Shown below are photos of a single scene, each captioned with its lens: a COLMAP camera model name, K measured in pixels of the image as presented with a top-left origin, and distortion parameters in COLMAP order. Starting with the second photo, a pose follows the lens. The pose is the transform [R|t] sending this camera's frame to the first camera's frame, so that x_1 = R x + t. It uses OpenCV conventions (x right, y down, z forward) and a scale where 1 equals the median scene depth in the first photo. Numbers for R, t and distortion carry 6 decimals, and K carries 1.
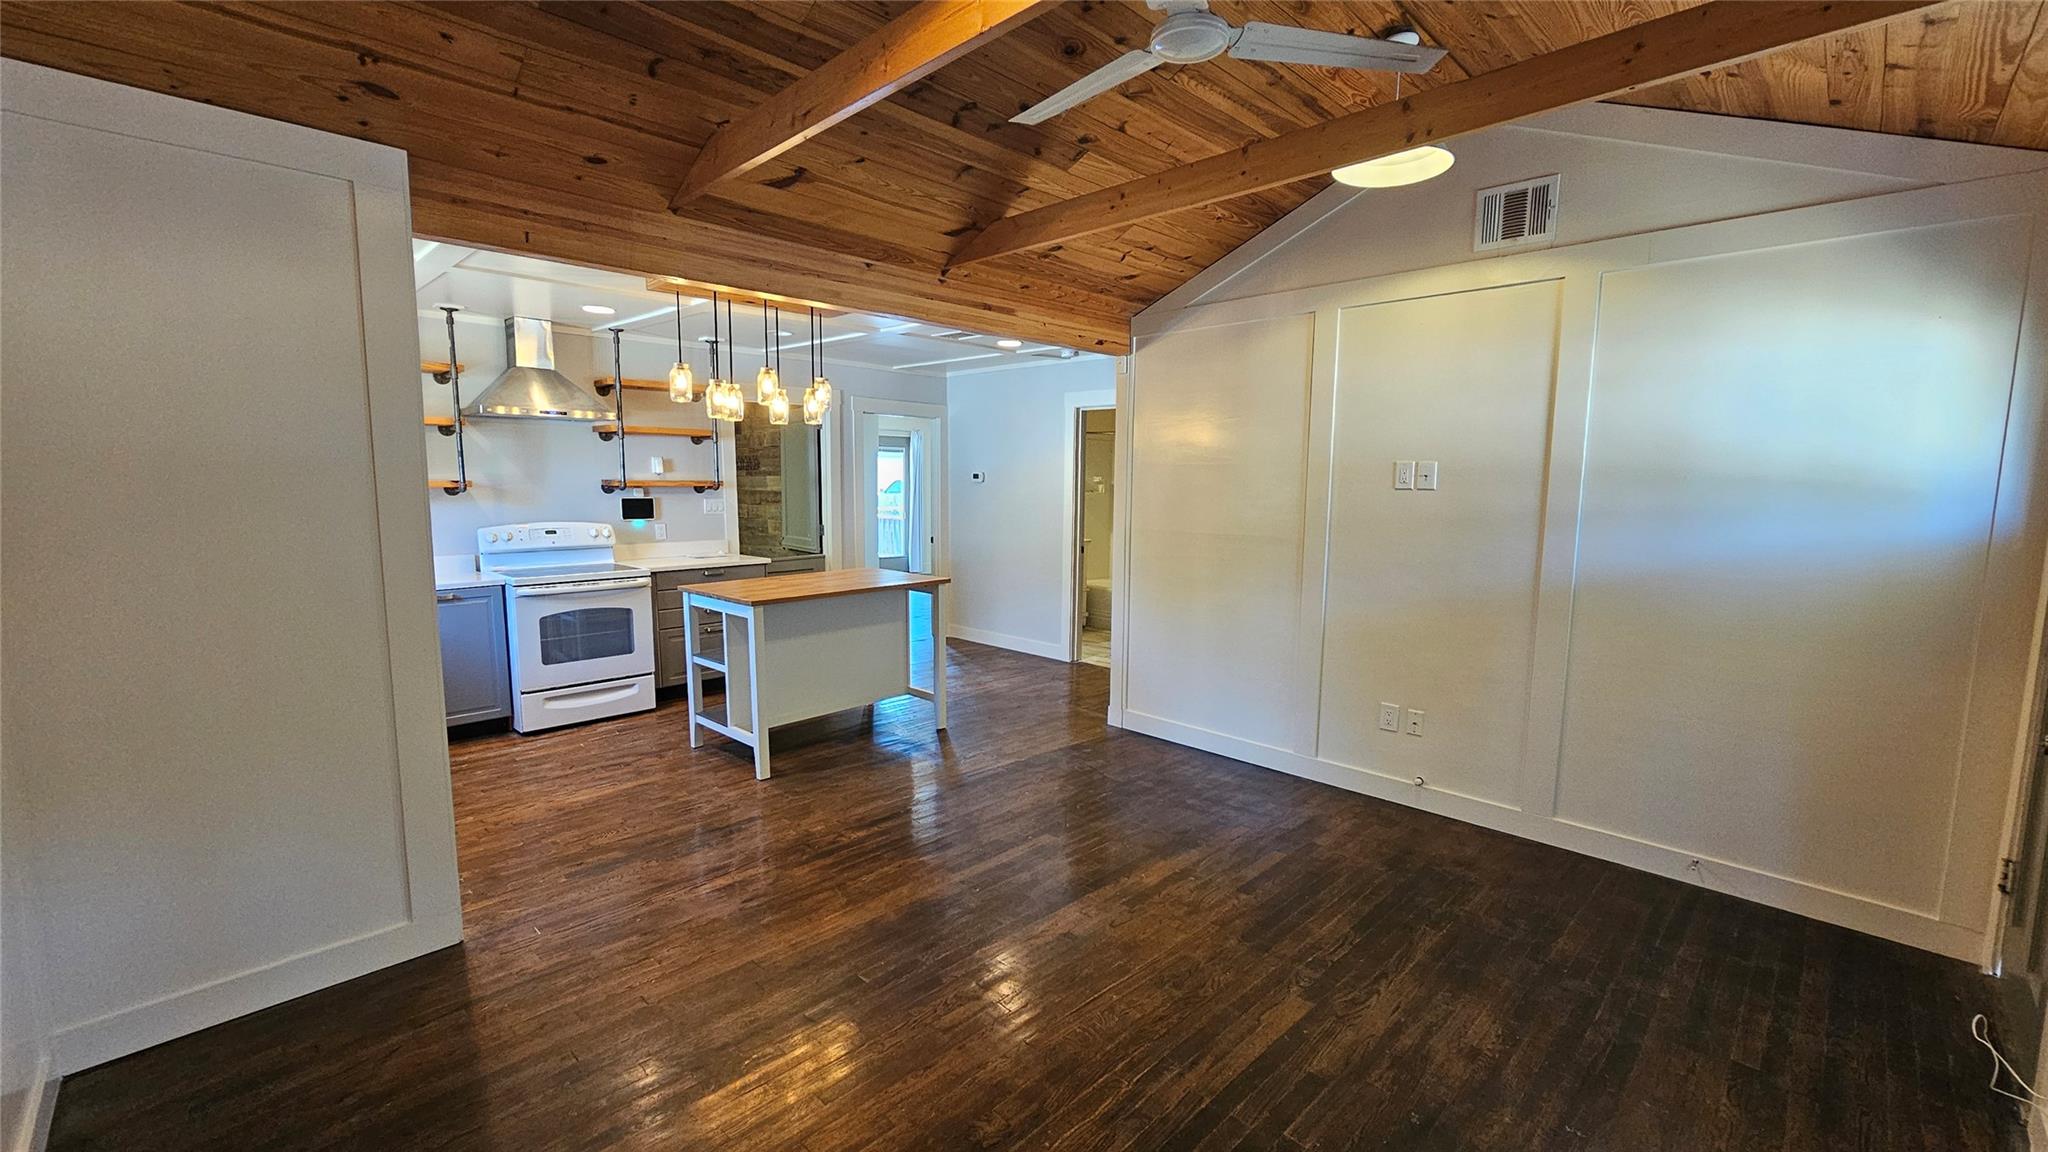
lens RADIAL K [[843.1, 0, 1024.3], [0, 843.1, 581.8], [0, 0, 1]] dist [-0.001202, -0.000549]
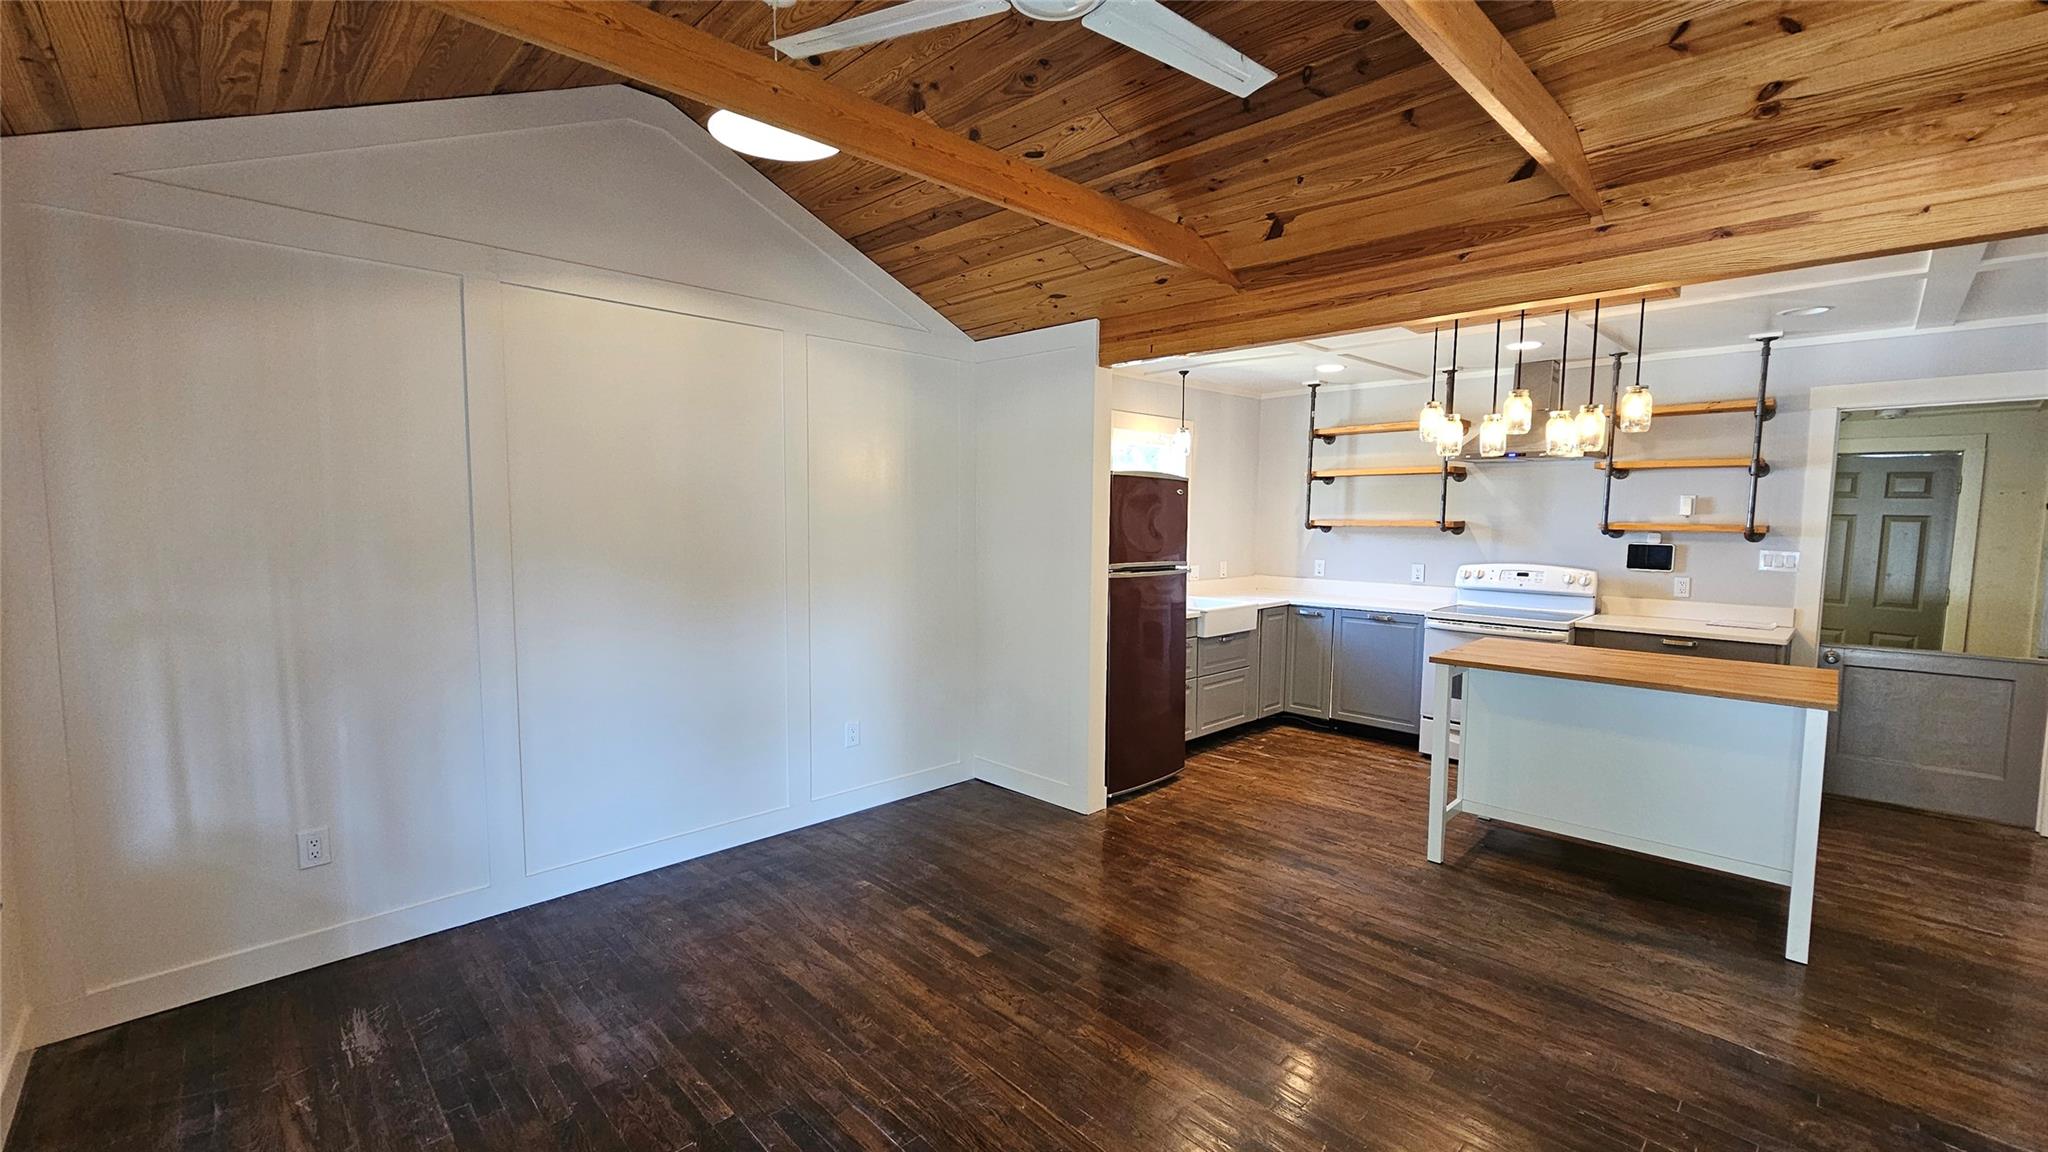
lens RADIAL K [[838.9, 0, 1029.9], [0, 838.9, 580.6], [0, 0, 1]] dist [-0.000726, -0.000205]
pose [[-0.006292, 0.079634, -0.996804, 0.584671], [-0.129069, 0.988421, 0.079779, -0.076255], [0.991616, 0.129158, 0.004059, 0.581950]]
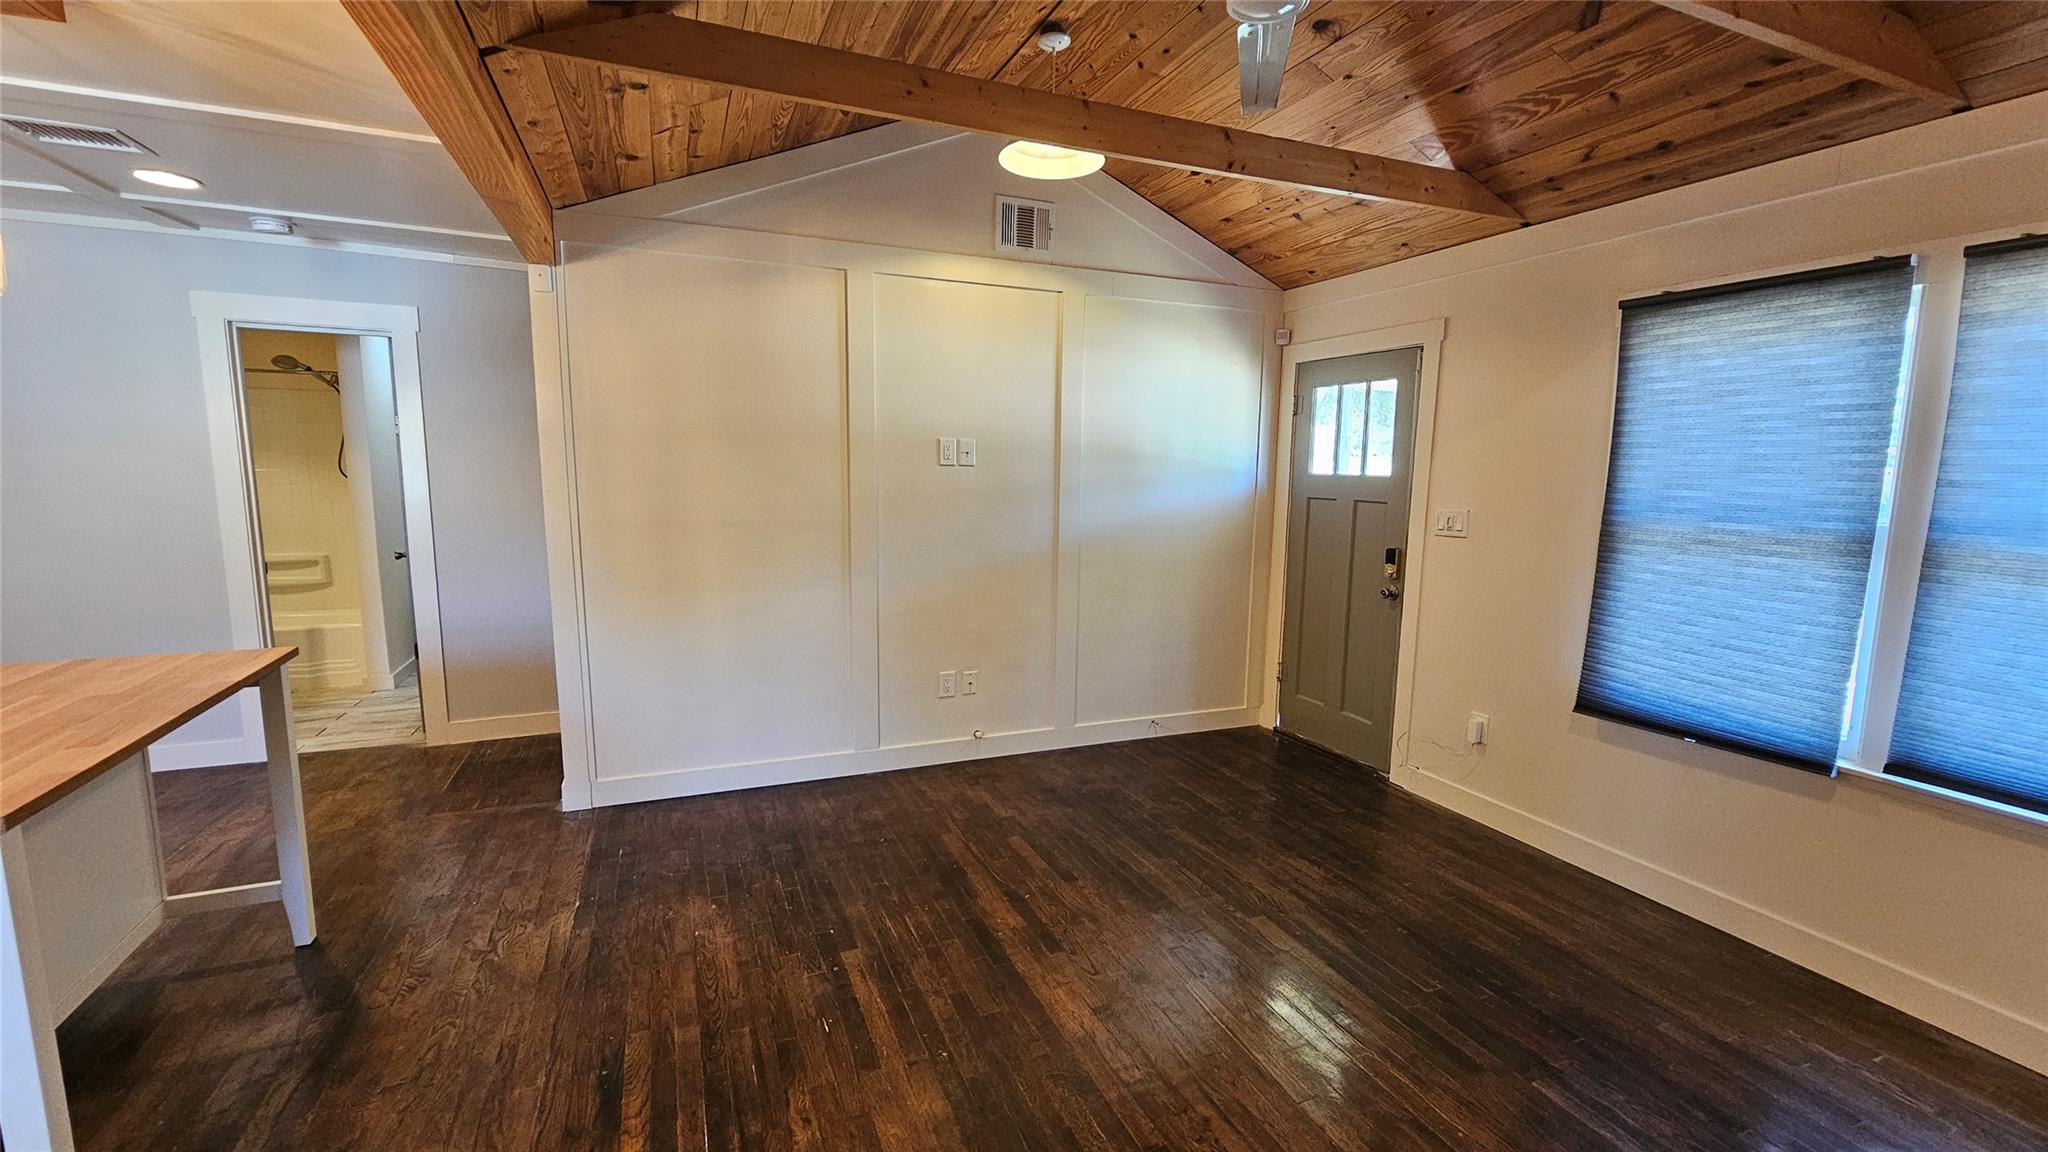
lens RADIAL K [[843.1, 0, 1024.3], [0, 843.1, 581.8], [0, 0, 1]] dist [-0.001202, -0.000549]
pose [[0.376961, -0.134092, 0.916471, -0.480311], [0.100136, 0.989566, 0.103599, -0.065014], [-0.920800, 0.052719, 0.386455, 0.511403]]
